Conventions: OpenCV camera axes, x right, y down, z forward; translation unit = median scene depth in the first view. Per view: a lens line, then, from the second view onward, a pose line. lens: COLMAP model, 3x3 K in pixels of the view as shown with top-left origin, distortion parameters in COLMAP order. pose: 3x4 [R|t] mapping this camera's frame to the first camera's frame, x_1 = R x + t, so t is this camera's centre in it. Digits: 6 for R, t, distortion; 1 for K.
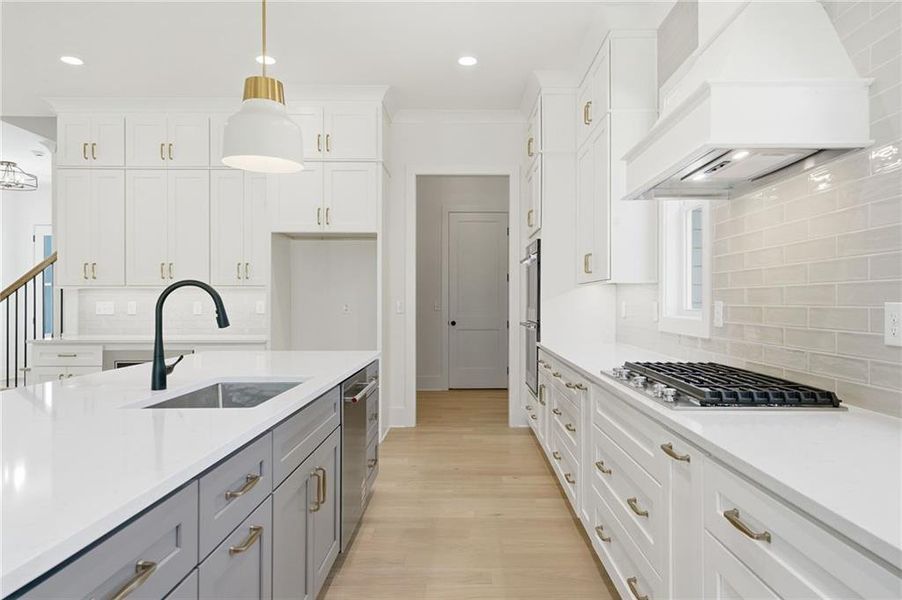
lens RADIAL K [[574.9, 0, 462.6], [0, 574.9, 301.1], [0, 0, 1]] dist [0.017535, 0.001192]
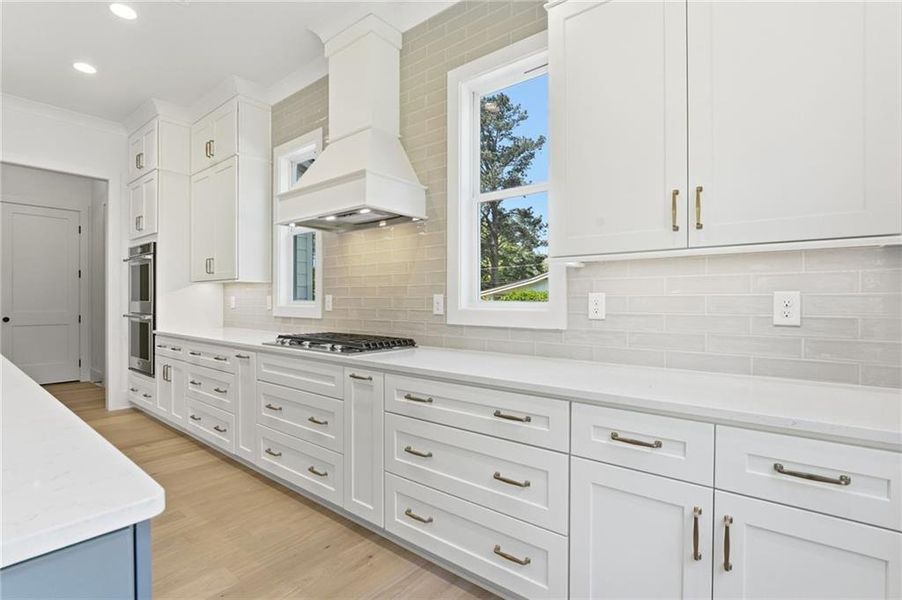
lens RADIAL K [[431.8, 0, 452.0], [0, 431.8, 303.0], [0, 0, 1]] dist [-0.018267, -0.000192]
pose [[0.629225, -0.001981, 0.777221, -0.164072], [-0.003705, 0.999978, 0.005548, 0.008832], [-0.777215, -0.006371, 0.629203, -0.016726]]
